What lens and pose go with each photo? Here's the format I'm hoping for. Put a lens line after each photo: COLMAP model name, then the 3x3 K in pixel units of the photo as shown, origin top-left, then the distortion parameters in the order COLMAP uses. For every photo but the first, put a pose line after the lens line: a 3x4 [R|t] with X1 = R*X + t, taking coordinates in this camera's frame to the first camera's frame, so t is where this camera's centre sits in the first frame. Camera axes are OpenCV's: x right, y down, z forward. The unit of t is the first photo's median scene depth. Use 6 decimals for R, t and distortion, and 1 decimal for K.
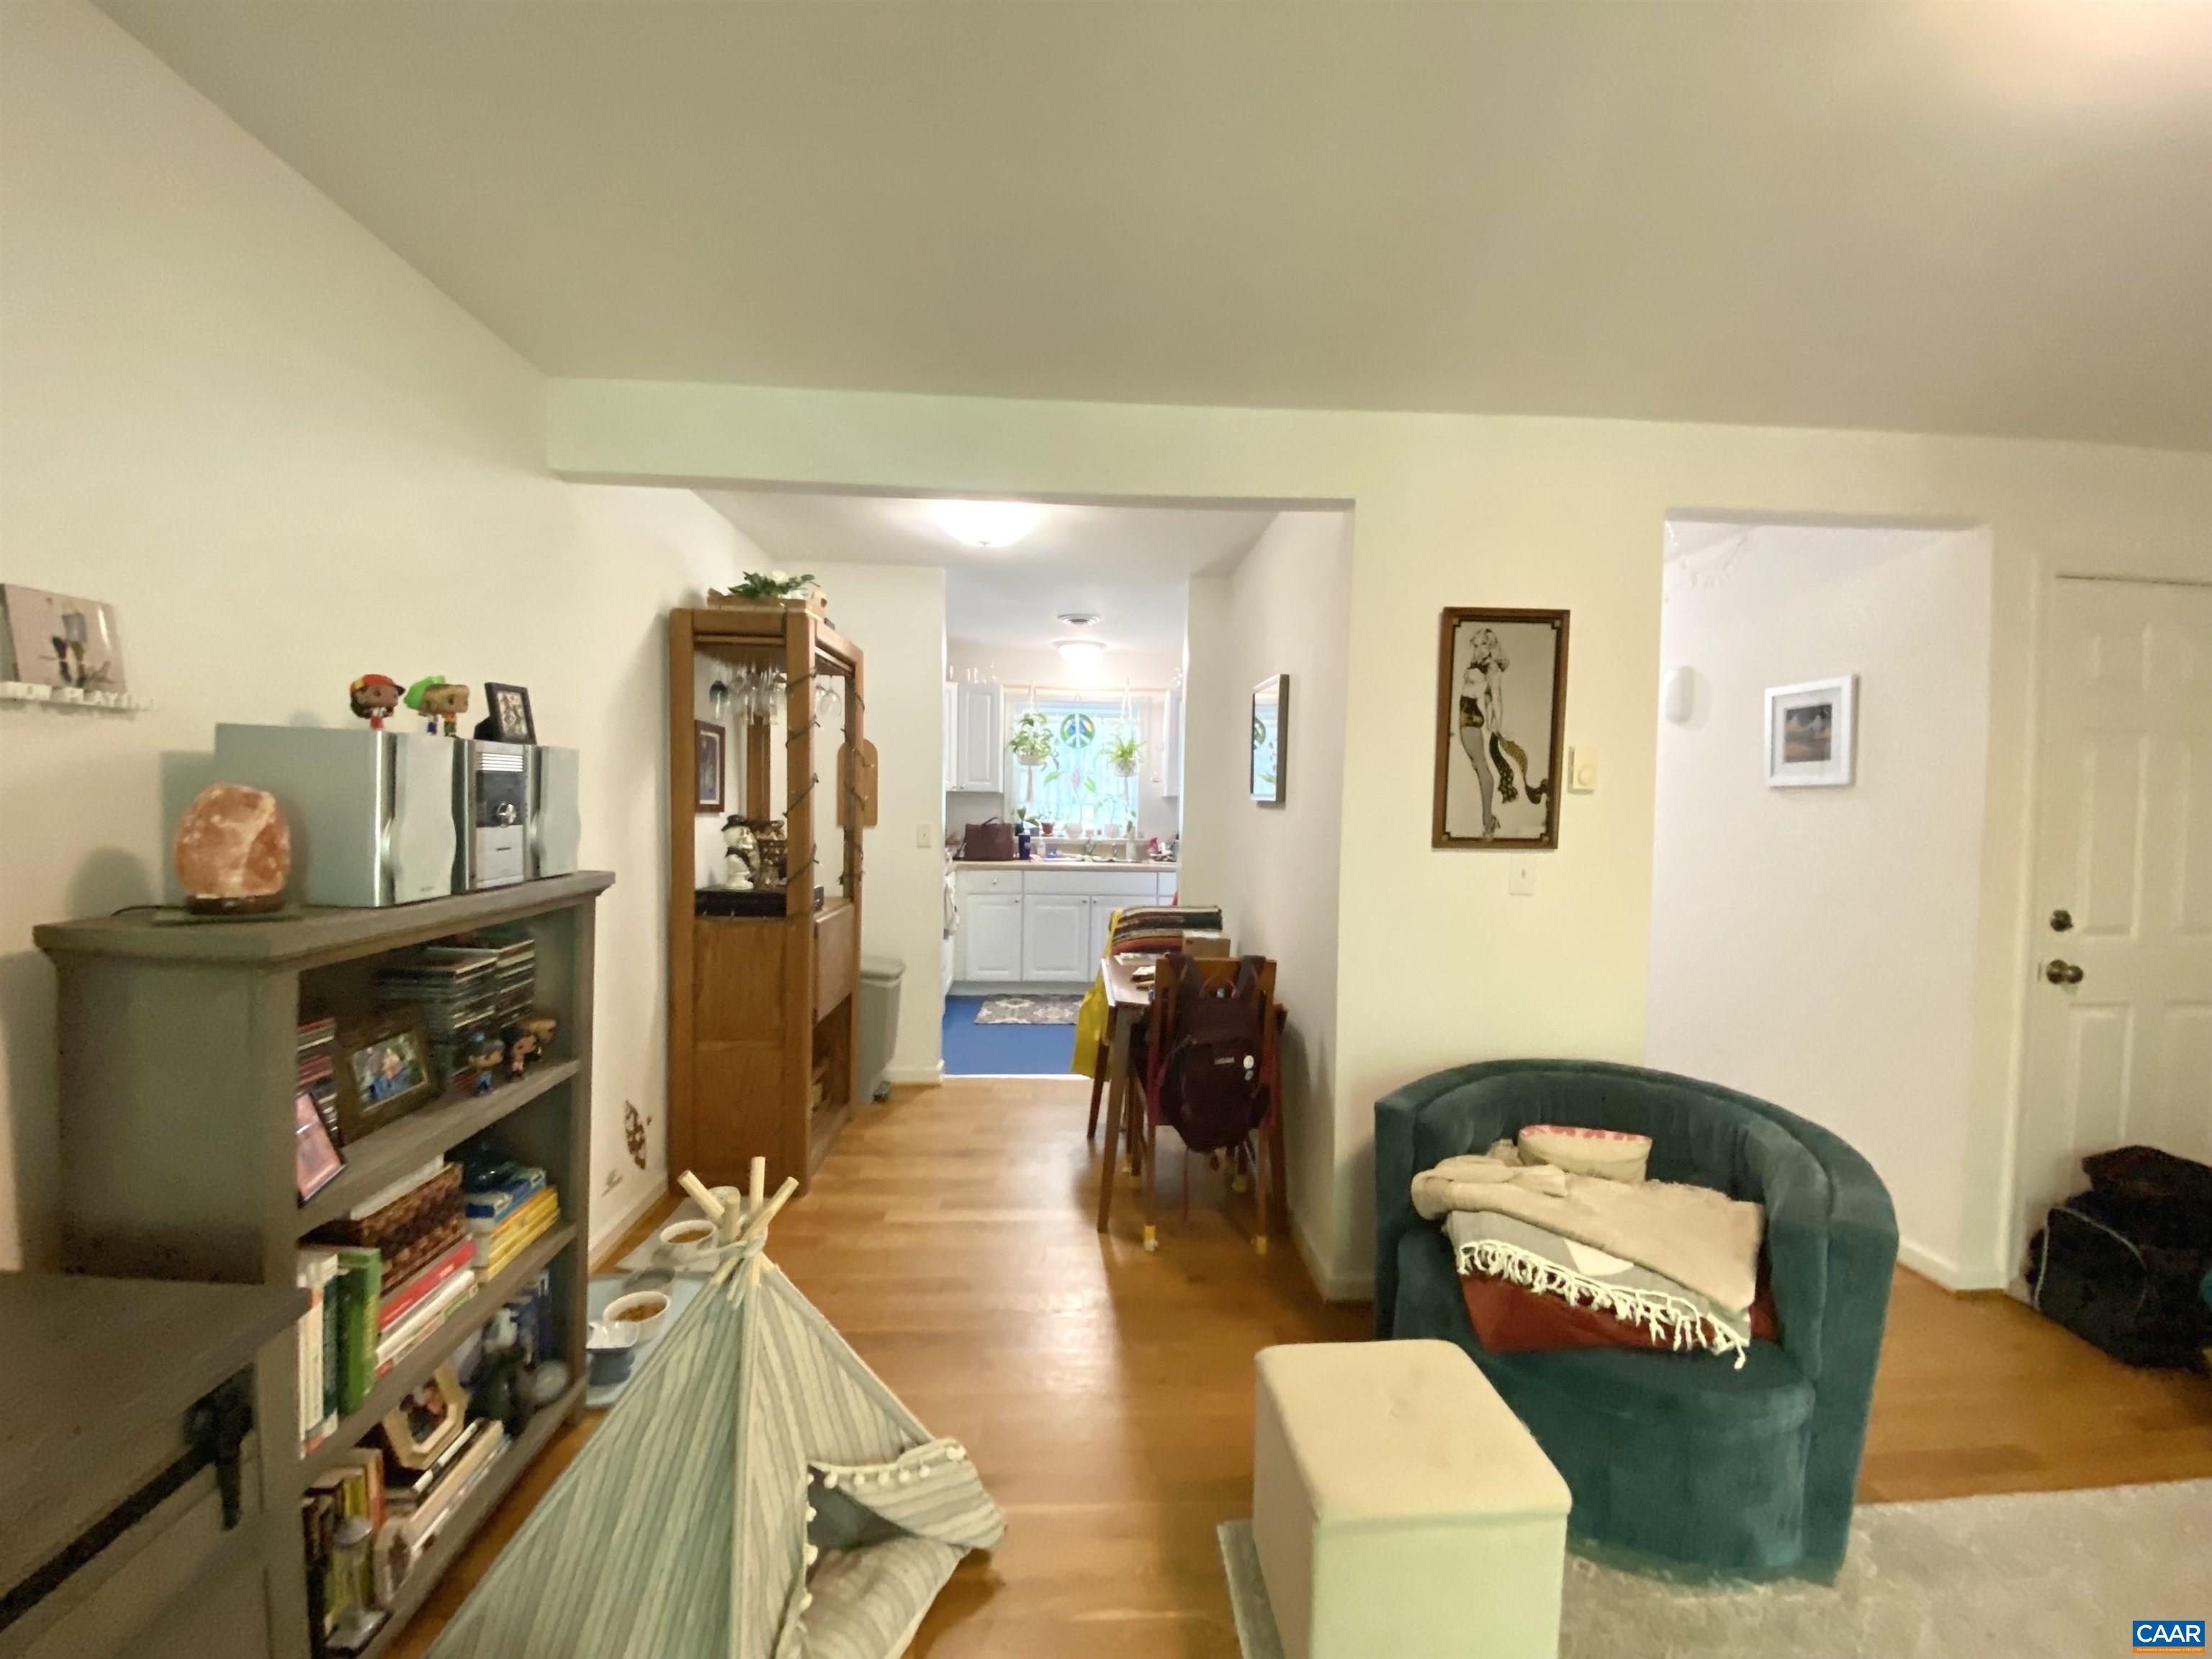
lens RADIAL K [[890.8, 0, 1098.1], [0, 890.8, 823.8], [0, 0, 1]] dist [0.000742, -0.000073]
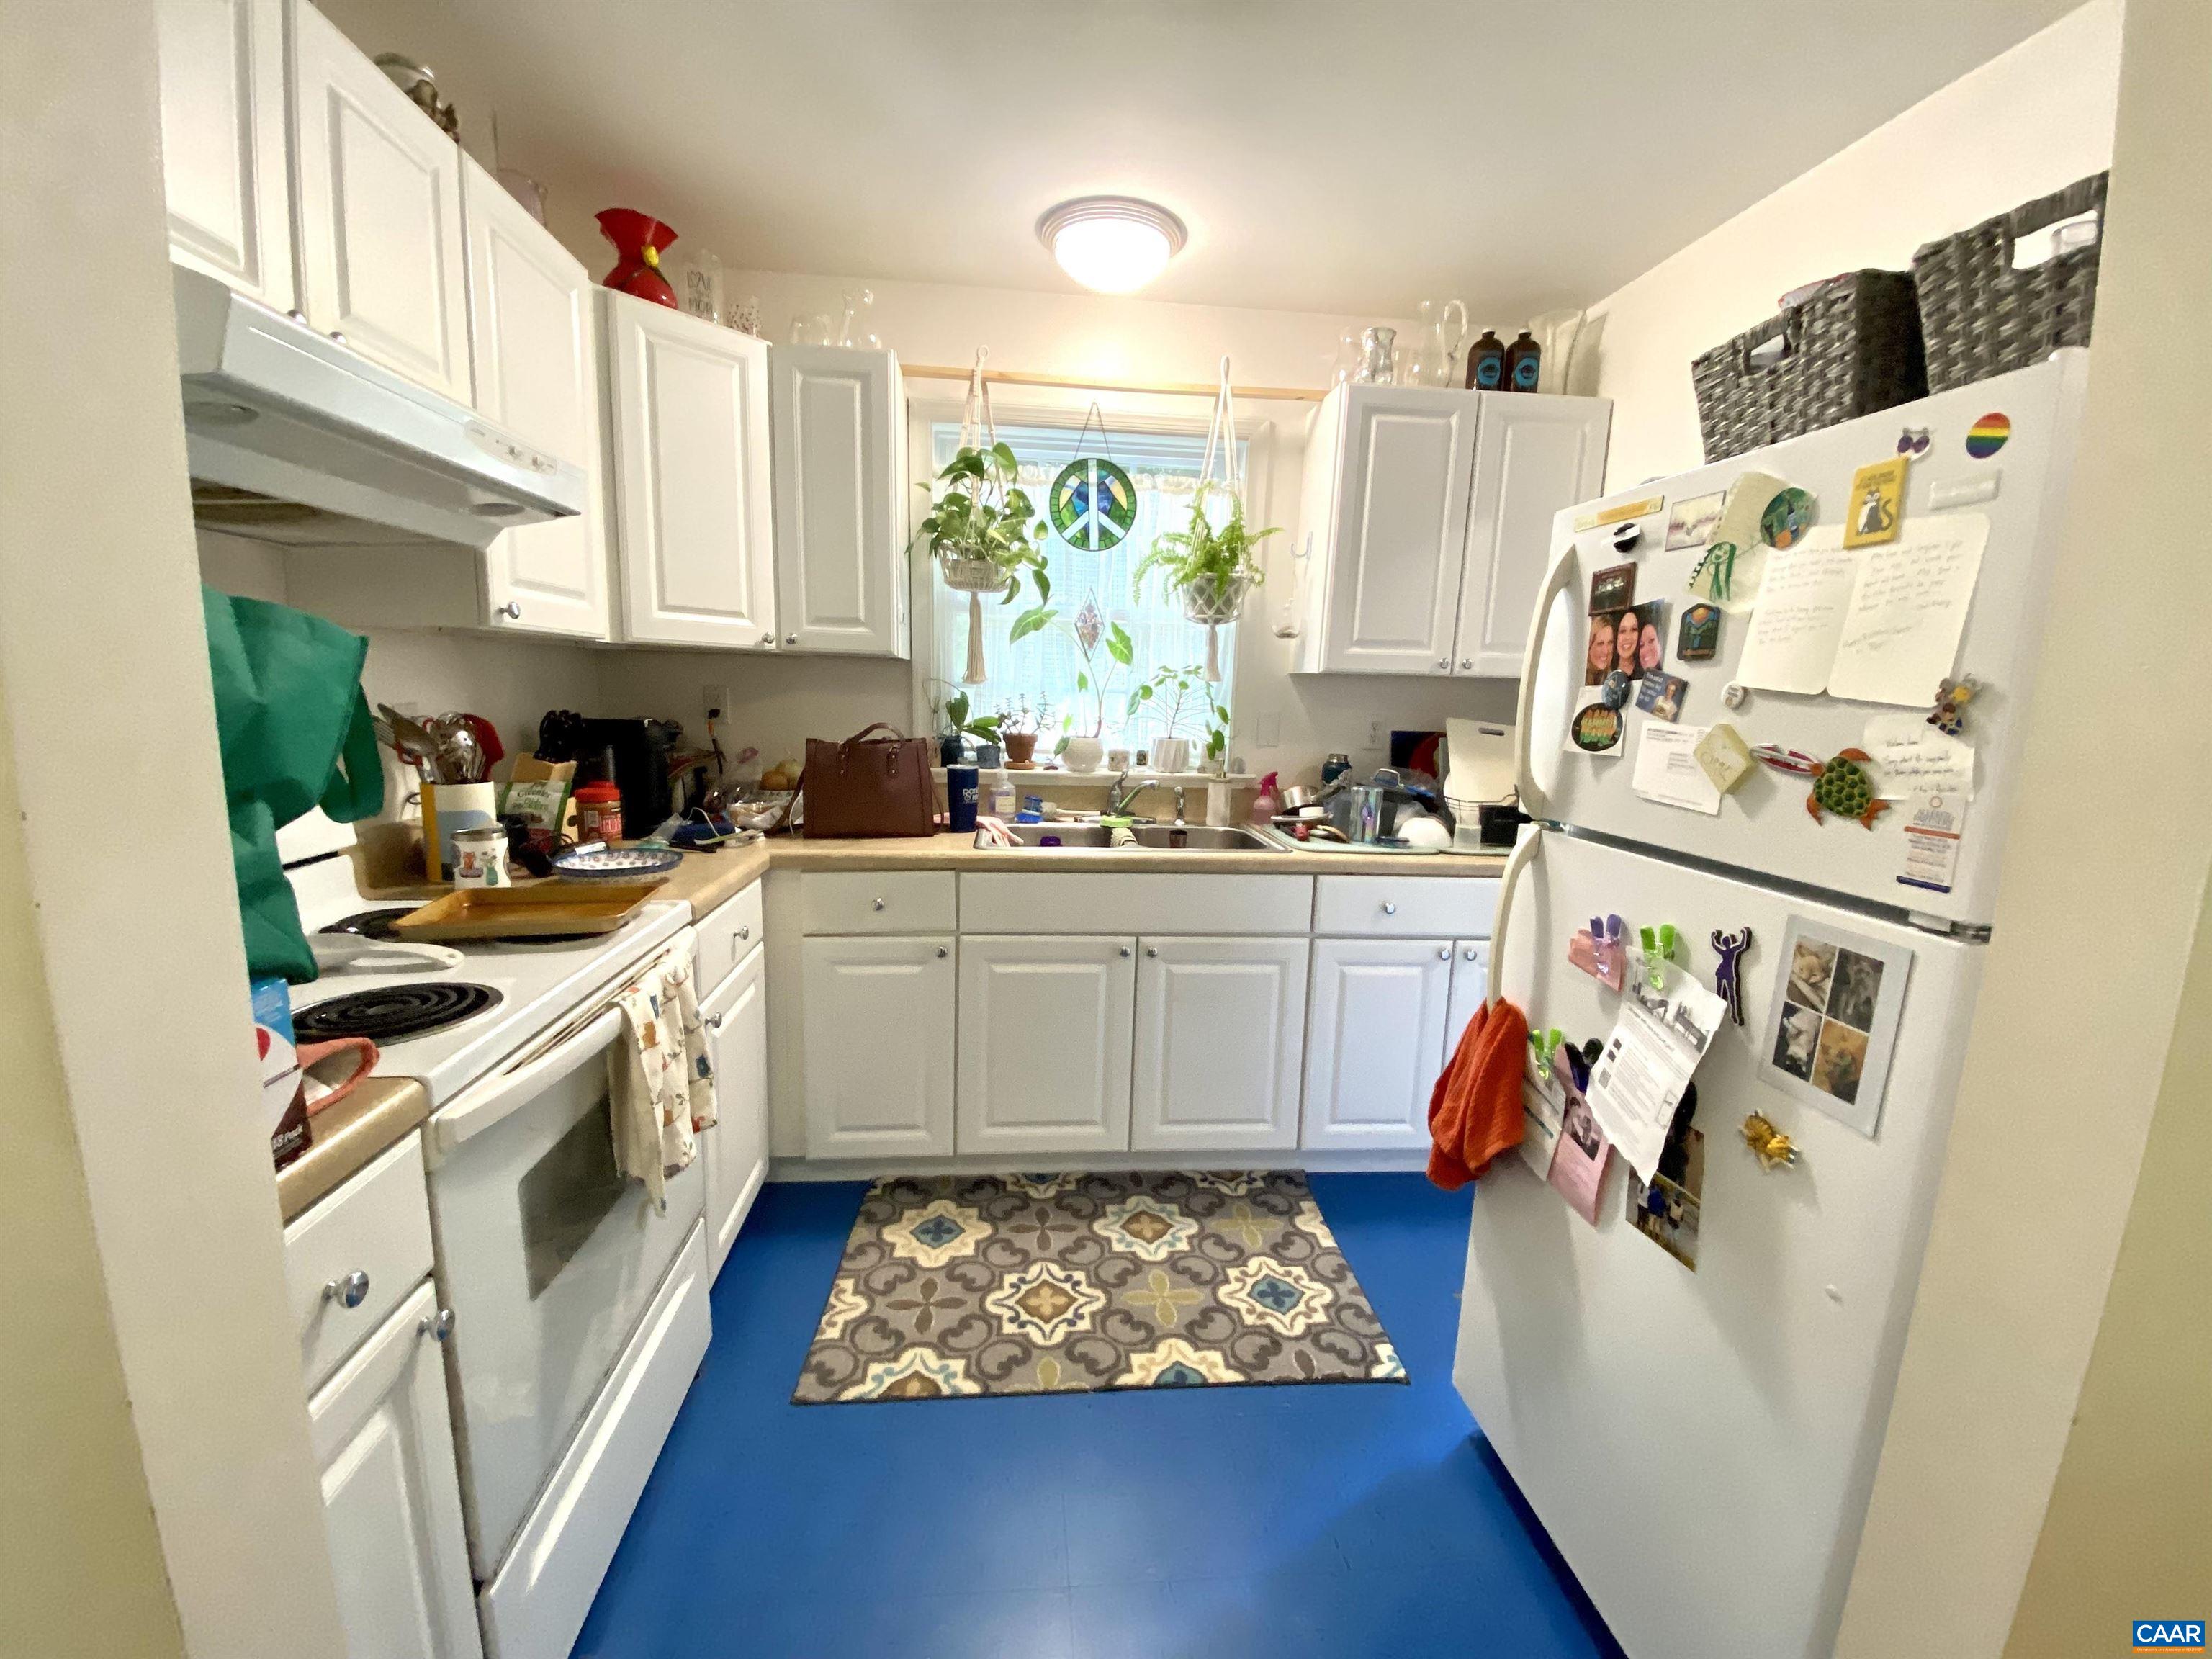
lens RADIAL K [[890.8, 0, 1103.1], [0, 890.8, 841.8], [0, 0, 1]] dist [0.000742, -0.000073]
pose [[0.998184, 0.000904, 0.060234, -0.043114], [-0.009244, 0.990344, 0.138320, -0.009608], [-0.059527, -0.138626, 0.988554, 0.586903]]
